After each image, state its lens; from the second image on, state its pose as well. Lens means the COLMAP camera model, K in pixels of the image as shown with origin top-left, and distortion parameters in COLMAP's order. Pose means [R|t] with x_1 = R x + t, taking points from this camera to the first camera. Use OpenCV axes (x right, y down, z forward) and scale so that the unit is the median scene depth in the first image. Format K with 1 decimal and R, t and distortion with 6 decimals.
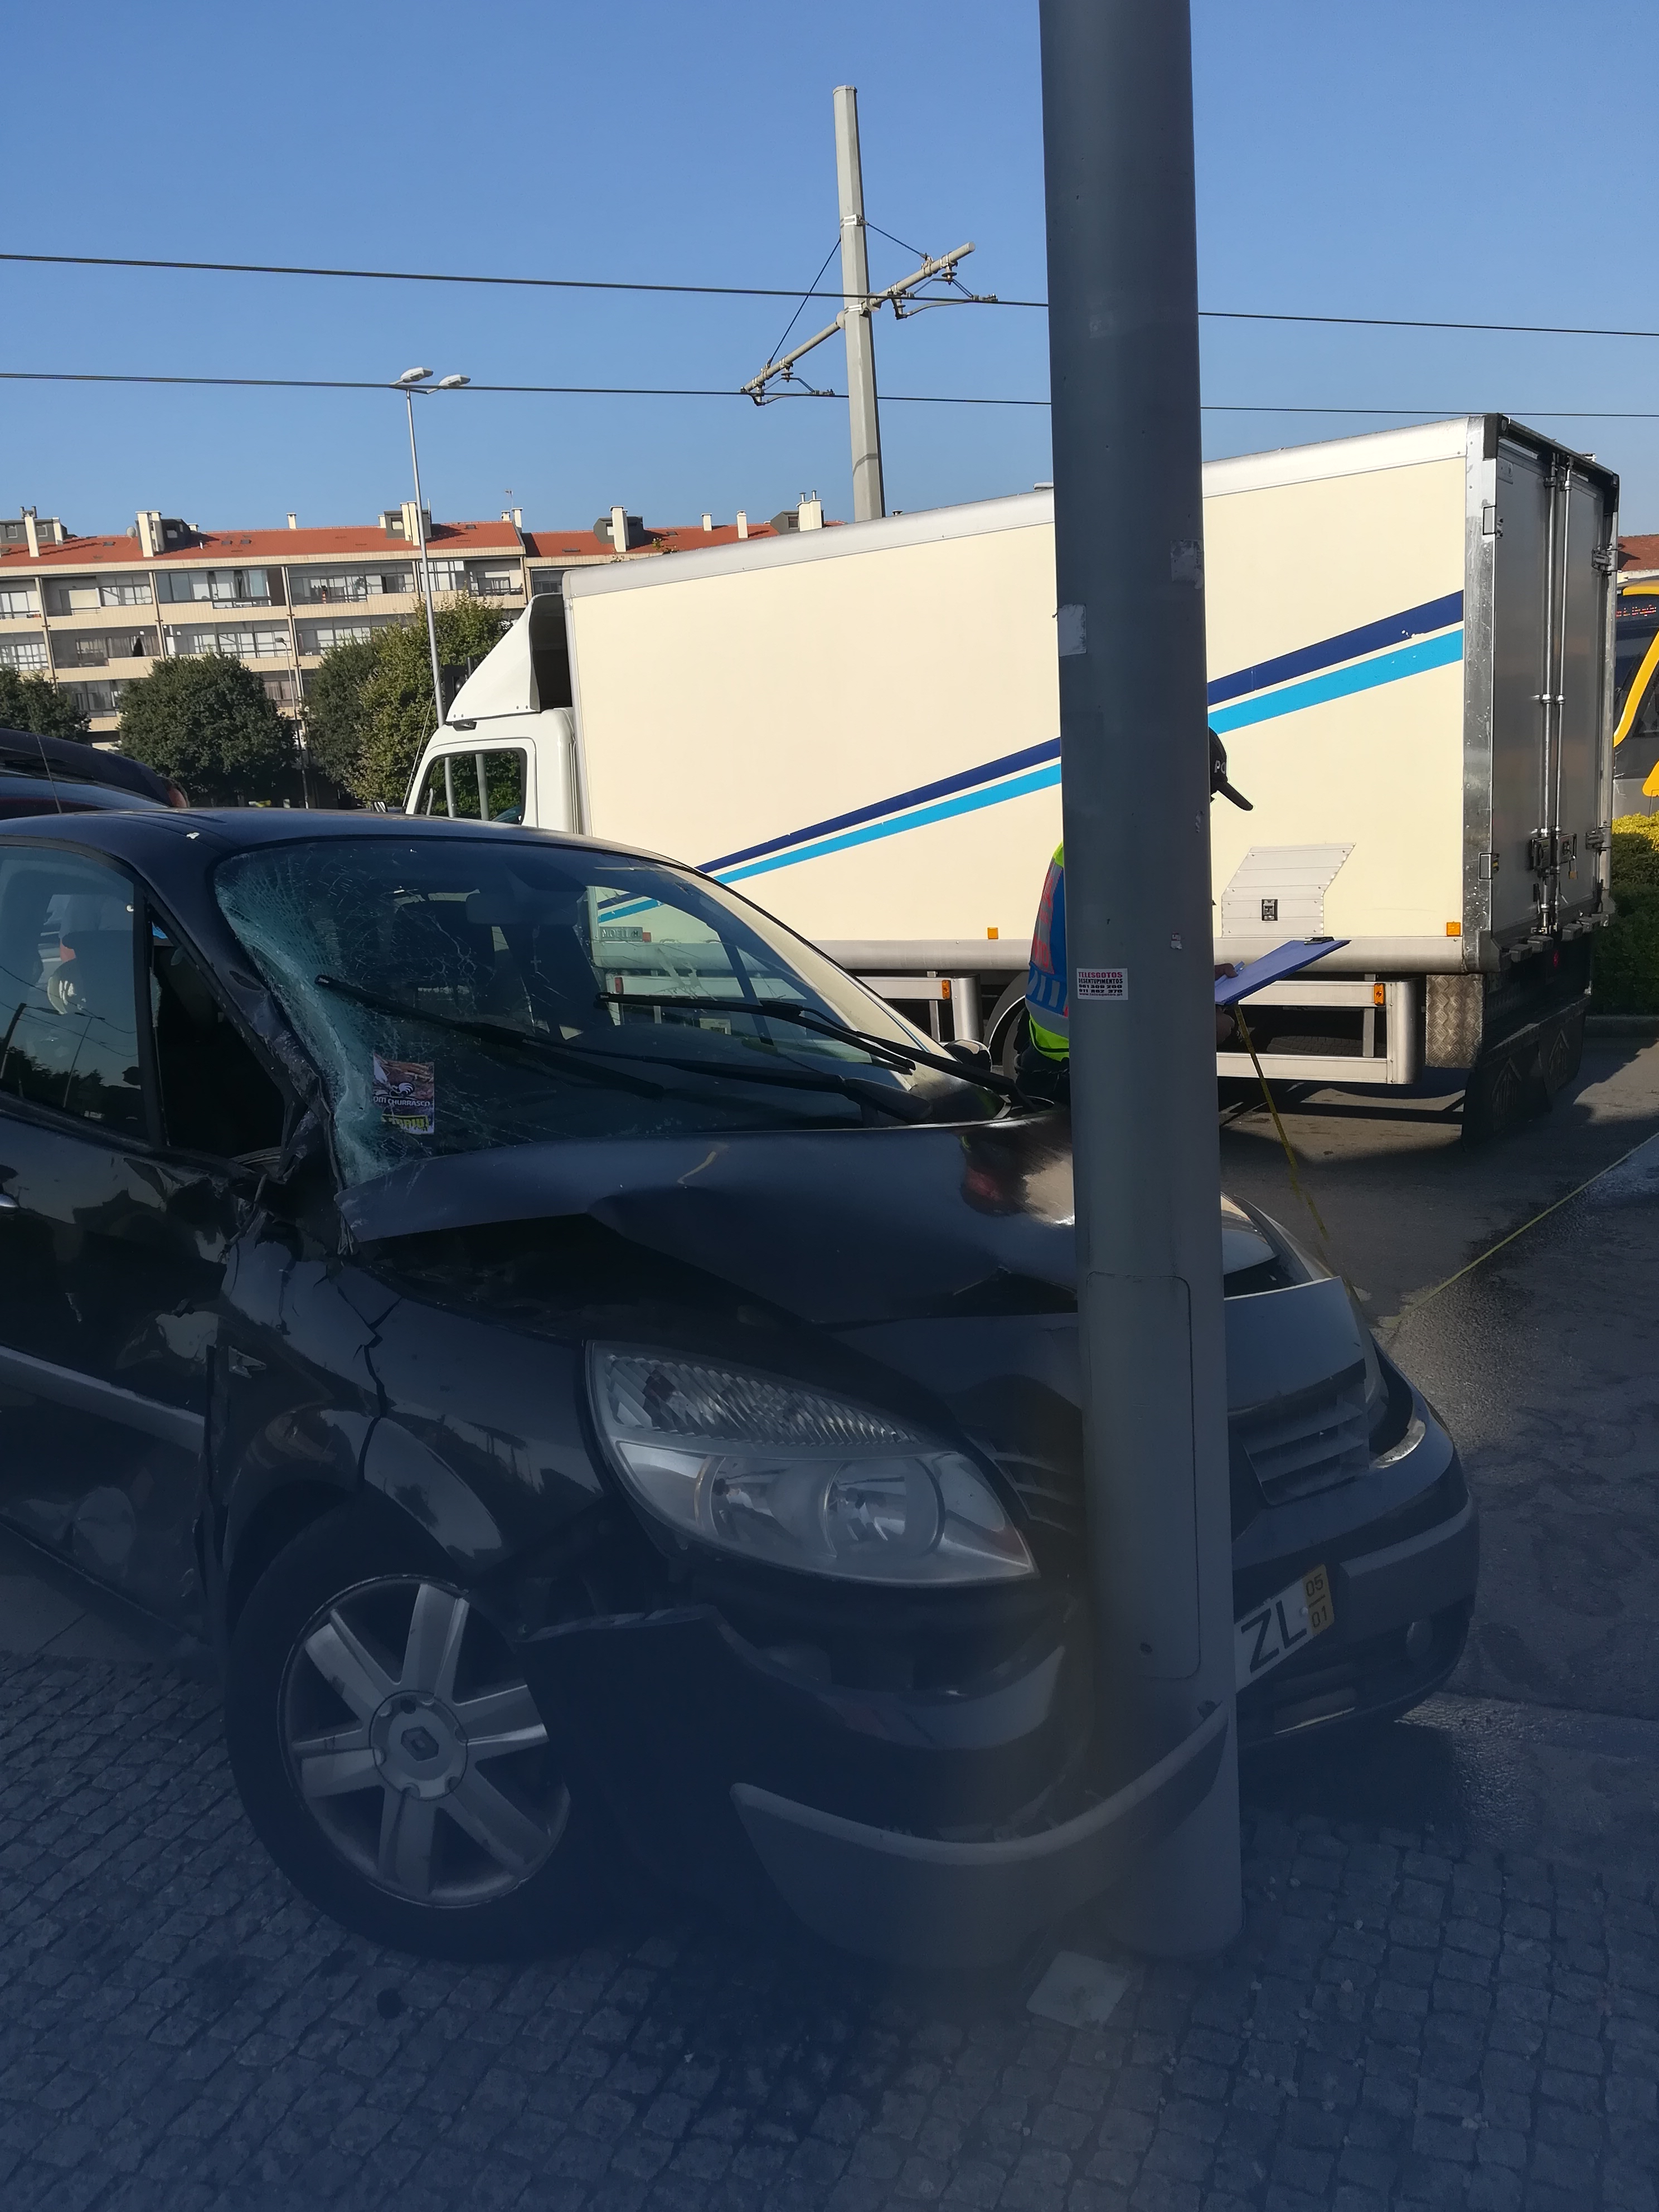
lens RADIAL K [[1690.3, 0, 826.3], [0, 1690.3, 1106.7], [0, 0, 1]] dist [-0.063484, 0.000215]
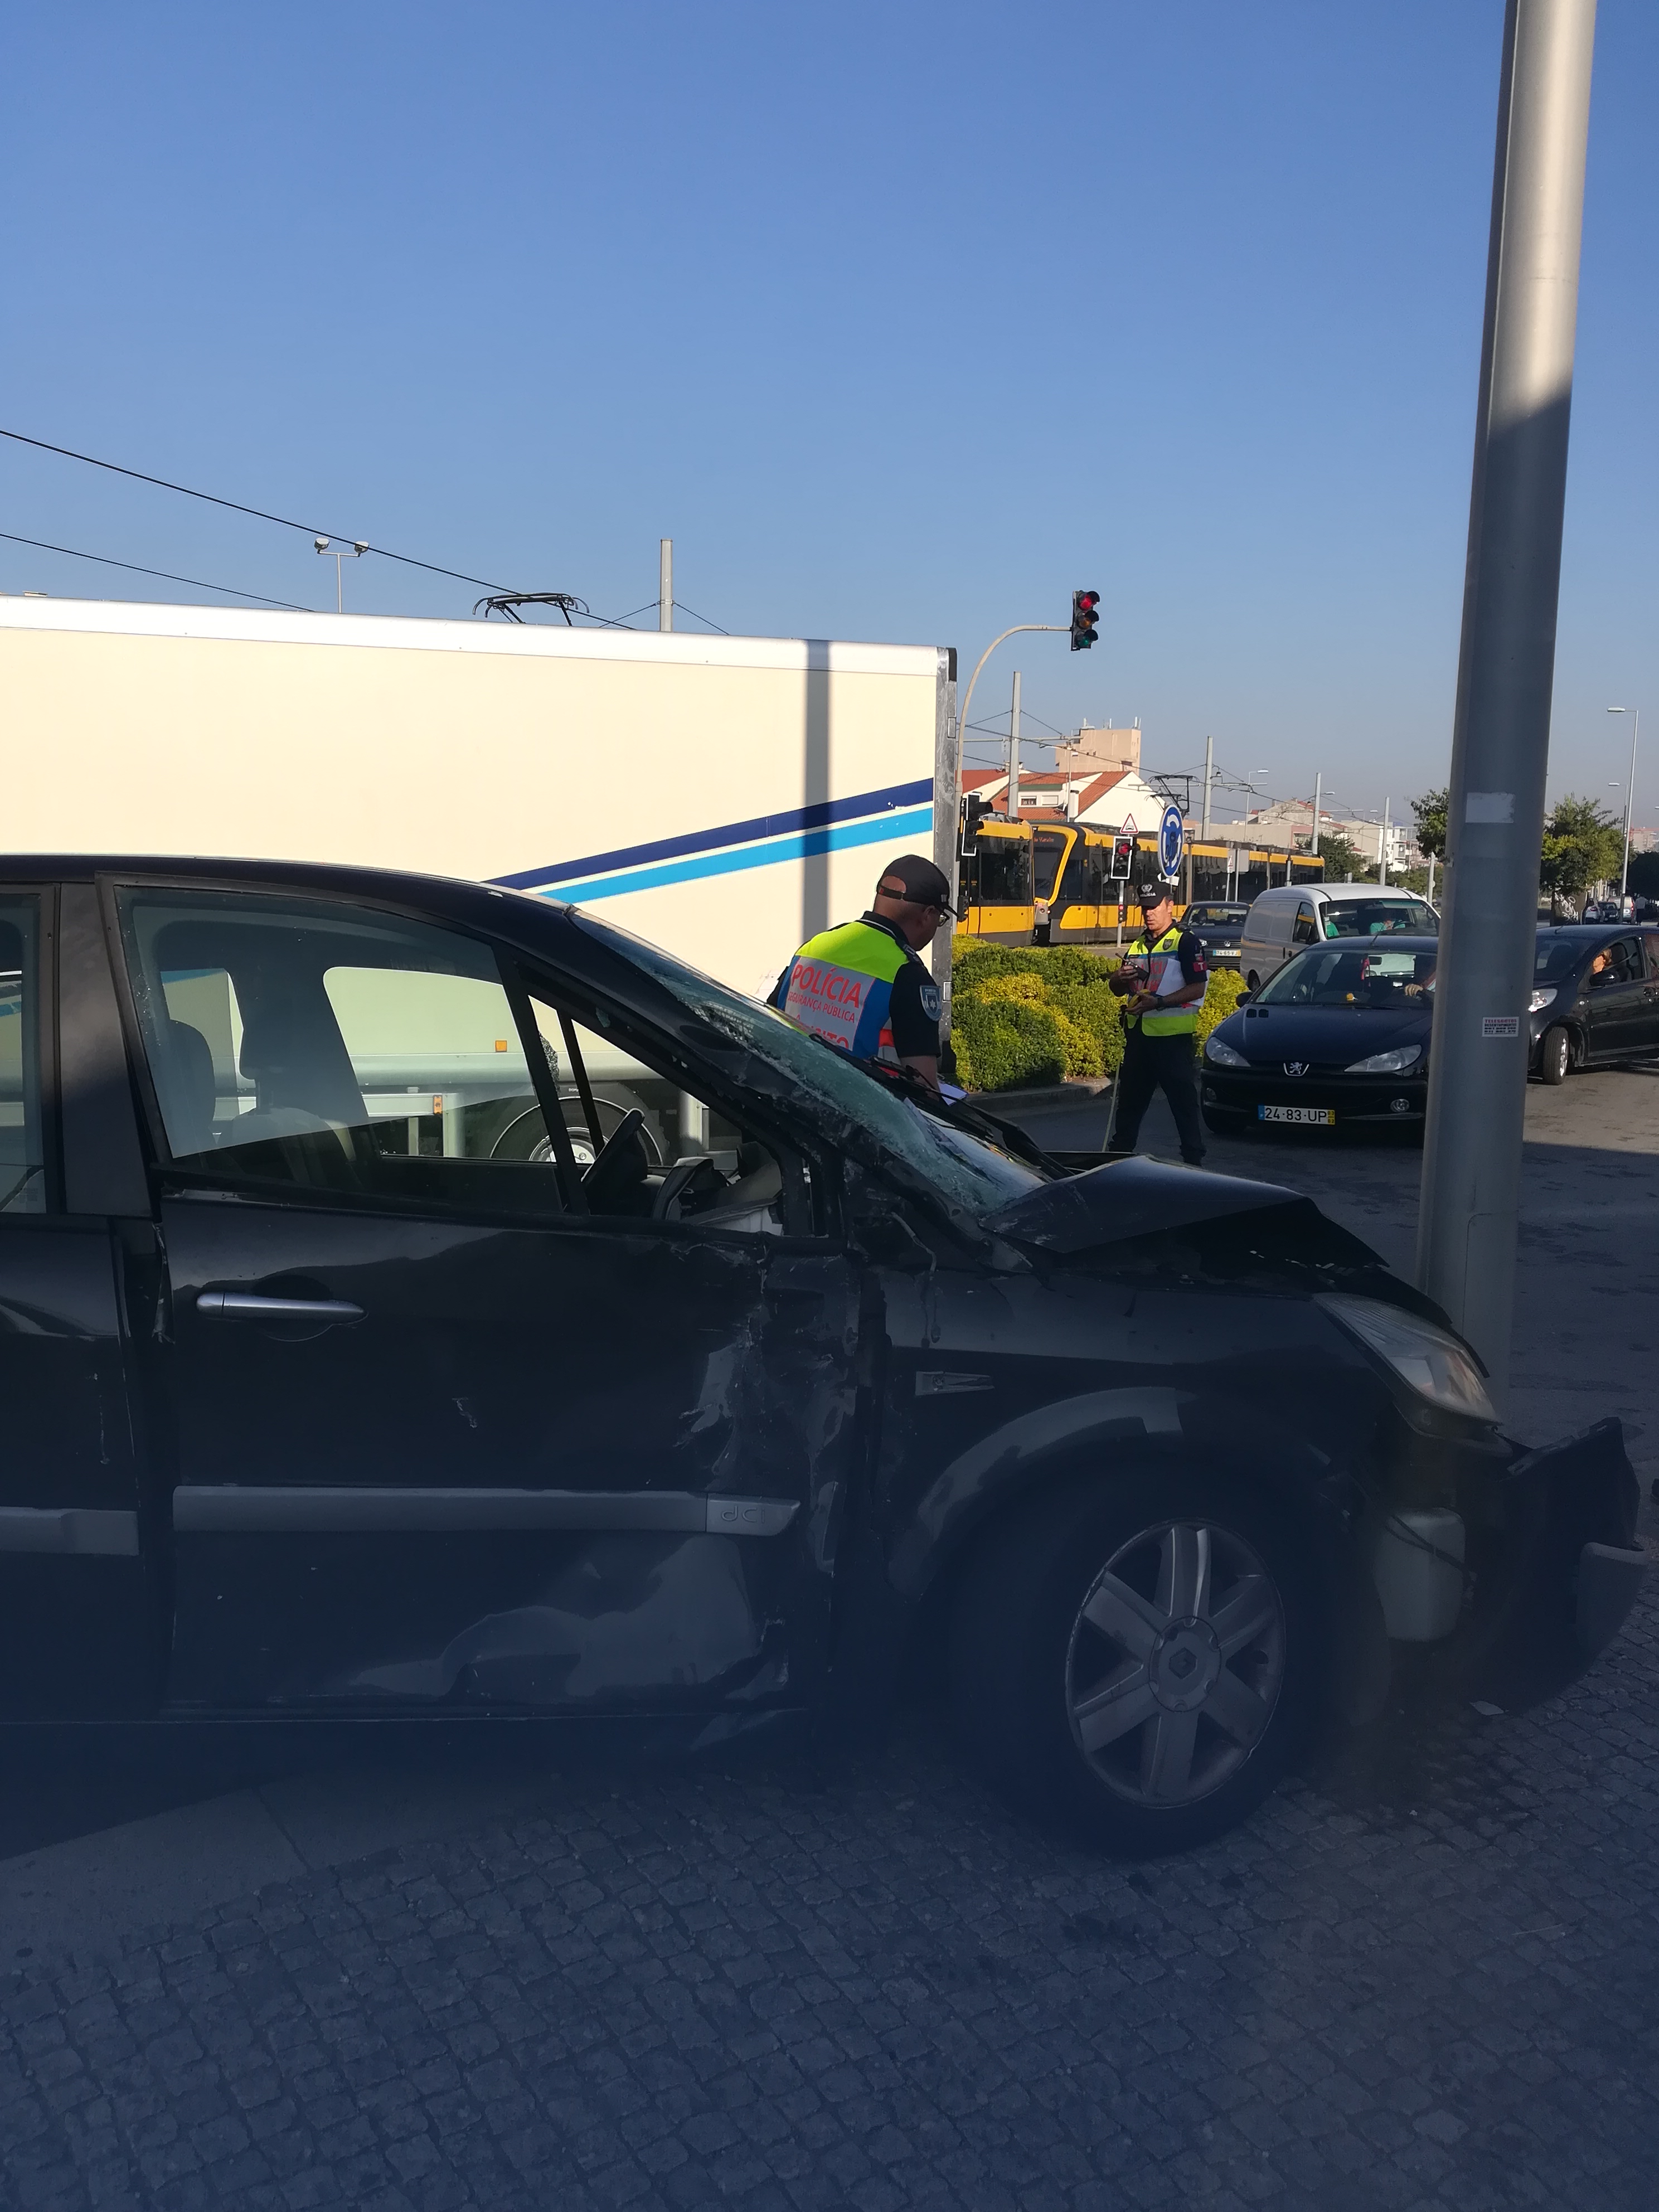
lens RADIAL K [[1671.4, 0, 829.5], [0, 1671.4, 1106.0], [0, 0, 1]] dist [-0.061884, 0.002983]
pose [[0.719800, -0.021465, 0.693850, -1.088752], [0.082951, 0.995020, -0.055271, 0.025182], [-0.689208, 0.097339, 0.717995, 0.248074]]
